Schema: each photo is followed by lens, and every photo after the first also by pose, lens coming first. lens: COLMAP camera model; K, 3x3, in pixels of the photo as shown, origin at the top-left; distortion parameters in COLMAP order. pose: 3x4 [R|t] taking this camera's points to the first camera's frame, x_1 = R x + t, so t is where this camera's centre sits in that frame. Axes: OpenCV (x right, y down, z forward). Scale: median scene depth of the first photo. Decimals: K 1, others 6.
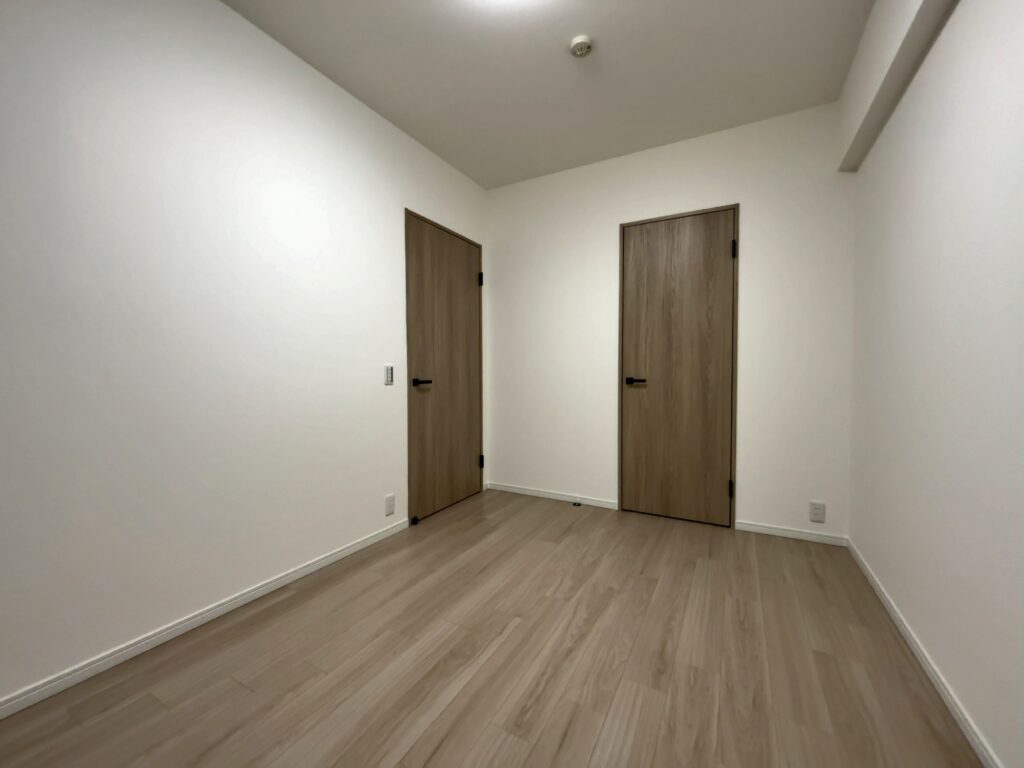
lens RADIAL K [[408.8, 0, 509.6], [0, 408.8, 383.1], [0, 0, 1]] dist [0.010840, -0.000168]
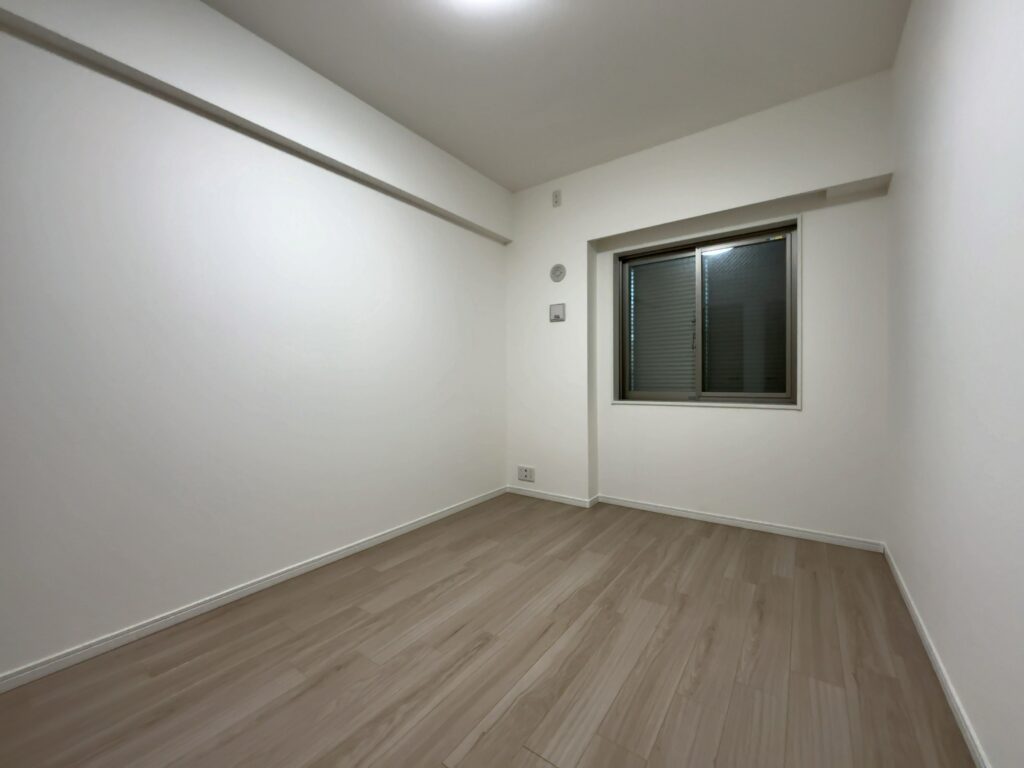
lens RADIAL K [[408.8, 0, 509.6], [0, 408.8, 383.1], [0, 0, 1]] dist [0.010840, -0.000168]
pose [[-0.992686, 0.009793, 0.120328, -0.185066], [0.016306, 0.998447, 0.053264, -0.051070], [-0.119620, 0.054837, -0.991304, 1.918172]]
